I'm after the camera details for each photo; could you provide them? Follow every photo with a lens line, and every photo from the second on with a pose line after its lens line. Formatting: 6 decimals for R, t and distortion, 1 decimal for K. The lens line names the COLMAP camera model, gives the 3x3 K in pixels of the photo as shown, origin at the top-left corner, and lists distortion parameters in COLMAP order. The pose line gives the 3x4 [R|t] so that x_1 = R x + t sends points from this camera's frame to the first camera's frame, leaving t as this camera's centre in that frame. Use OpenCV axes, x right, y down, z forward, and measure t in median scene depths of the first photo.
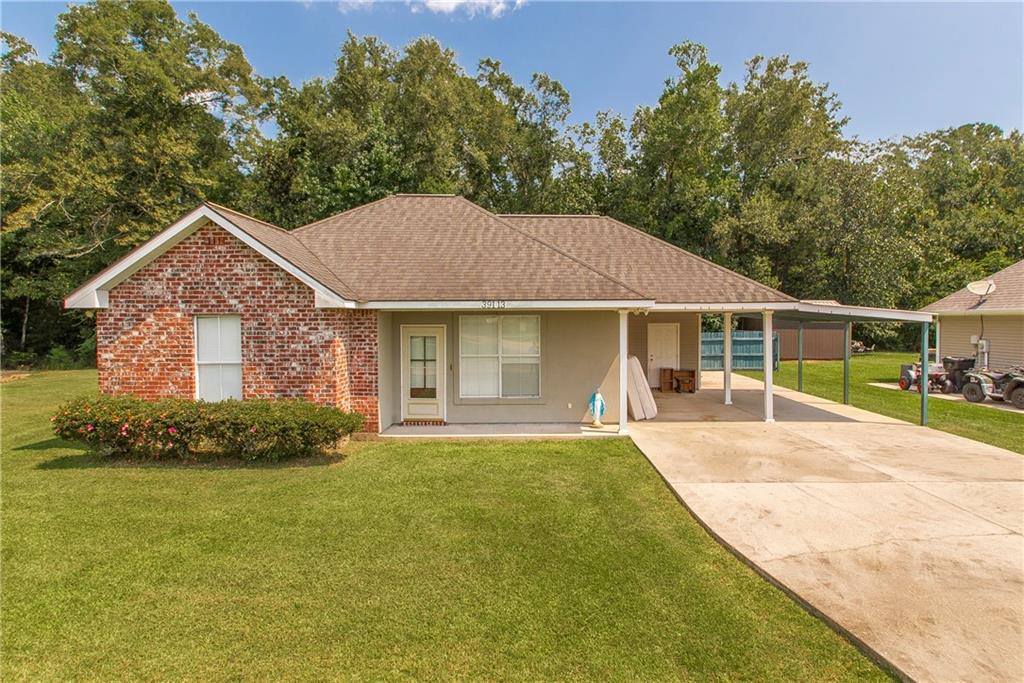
lens RADIAL K [[557.9, 0, 514.4], [0, 557.9, 340.4], [0, 0, 1]] dist [0.008417, -0.010126]
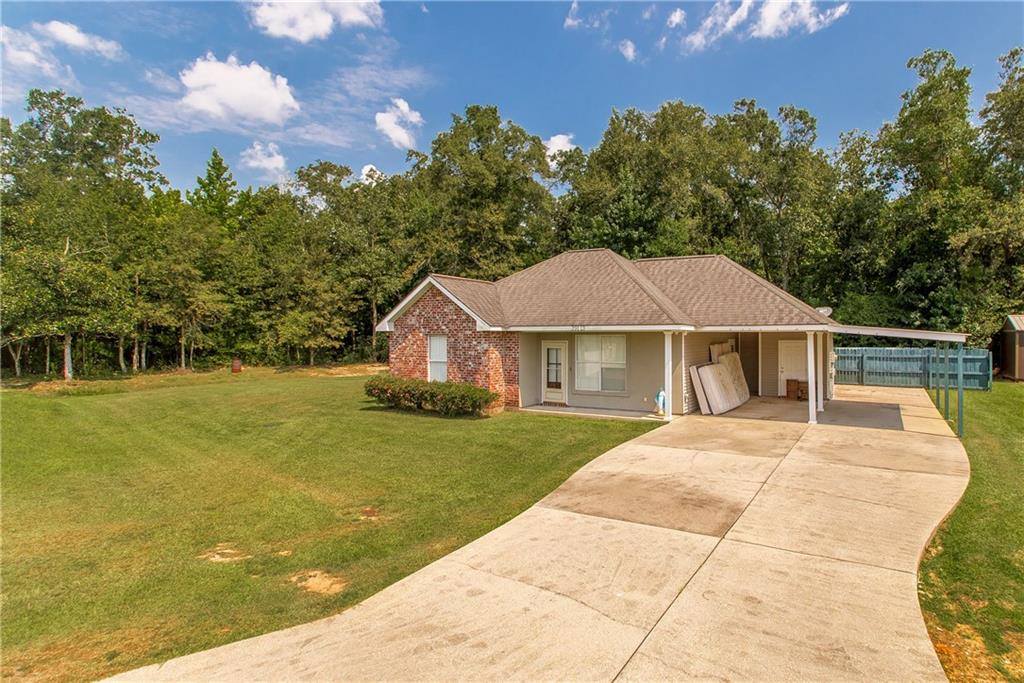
lens RADIAL K [[460.9, 0, 521.5], [0, 460.9, 339.5], [0, 0, 1]] dist [0.003883, -0.001117]
pose [[0.881140, 0.005455, -0.472825, 0.362953], [-0.018275, 0.999579, -0.022523, -0.000941], [0.472503, 0.028486, 0.880869, -0.168026]]
